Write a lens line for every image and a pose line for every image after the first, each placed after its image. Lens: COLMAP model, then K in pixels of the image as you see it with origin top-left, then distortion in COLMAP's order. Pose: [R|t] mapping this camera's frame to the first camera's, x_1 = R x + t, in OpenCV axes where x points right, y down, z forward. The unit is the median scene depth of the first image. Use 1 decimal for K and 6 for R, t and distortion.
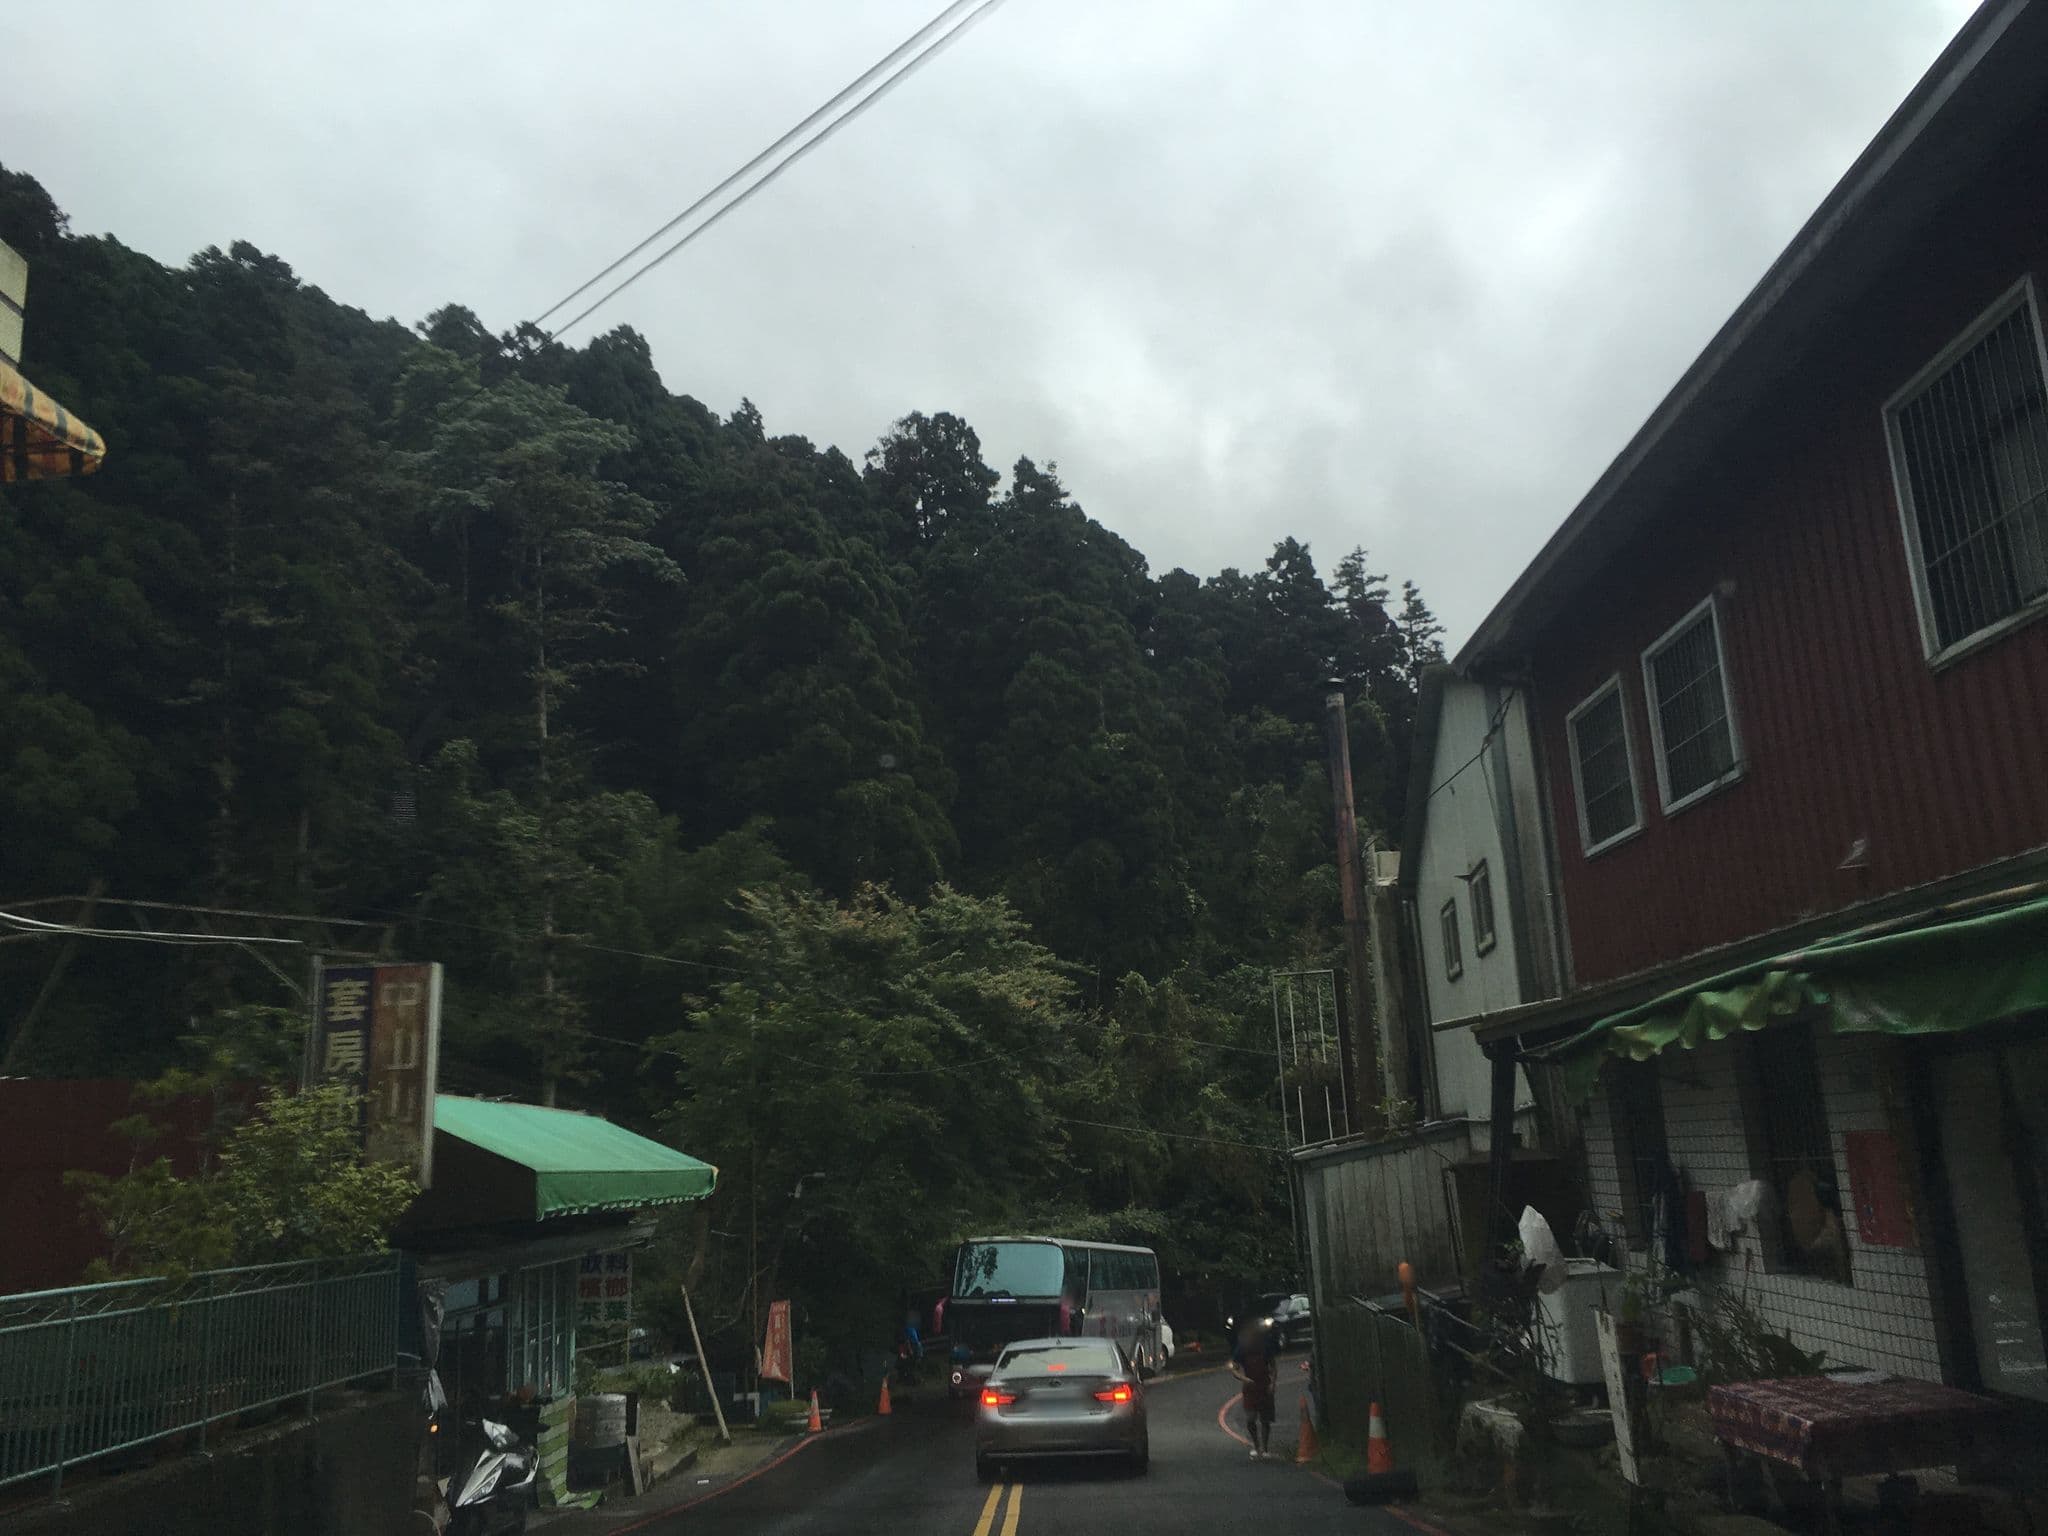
lens RADIAL K [[1695.3, 0, 1024.7], [0, 1695.3, 771.0], [0, 0, 1]] dist [0.043886, -0.046990]
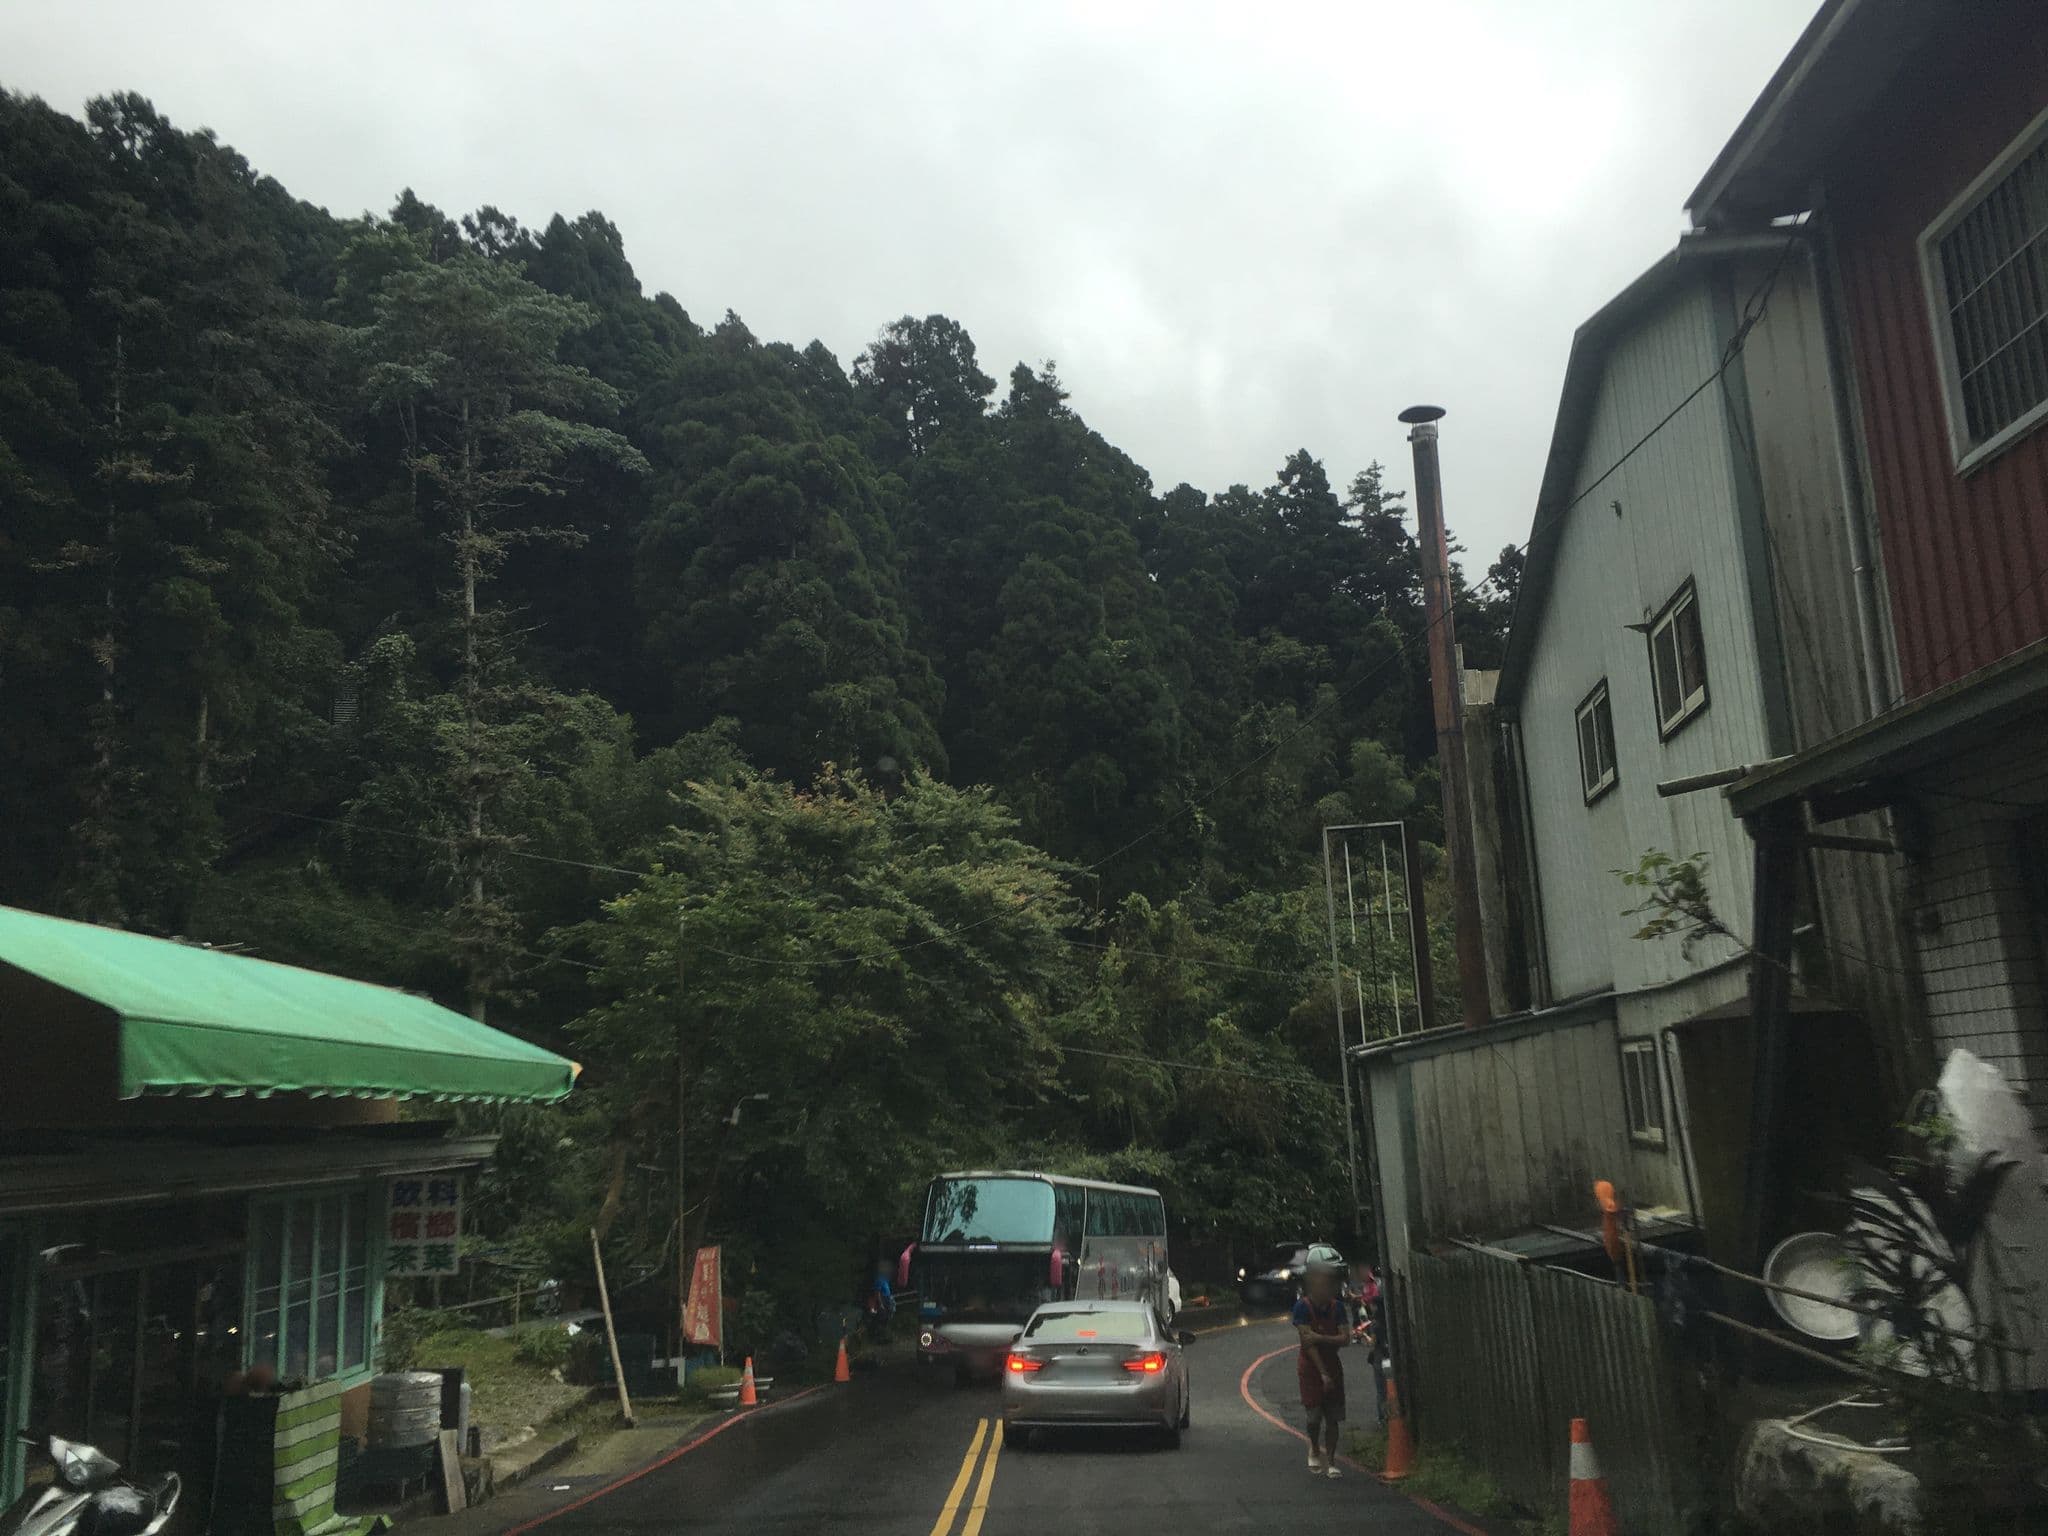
lens RADIAL K [[1695.3, 0, 1030.3], [0, 1695.3, 760.6], [0, 0, 1]] dist [0.043886, -0.046990]
pose [[0.999985, 0.004330, 0.003448, 0.004687], [-0.004401, 0.999777, 0.020655, 0.036478], [-0.003357, -0.020669, 0.999781, 0.113263]]
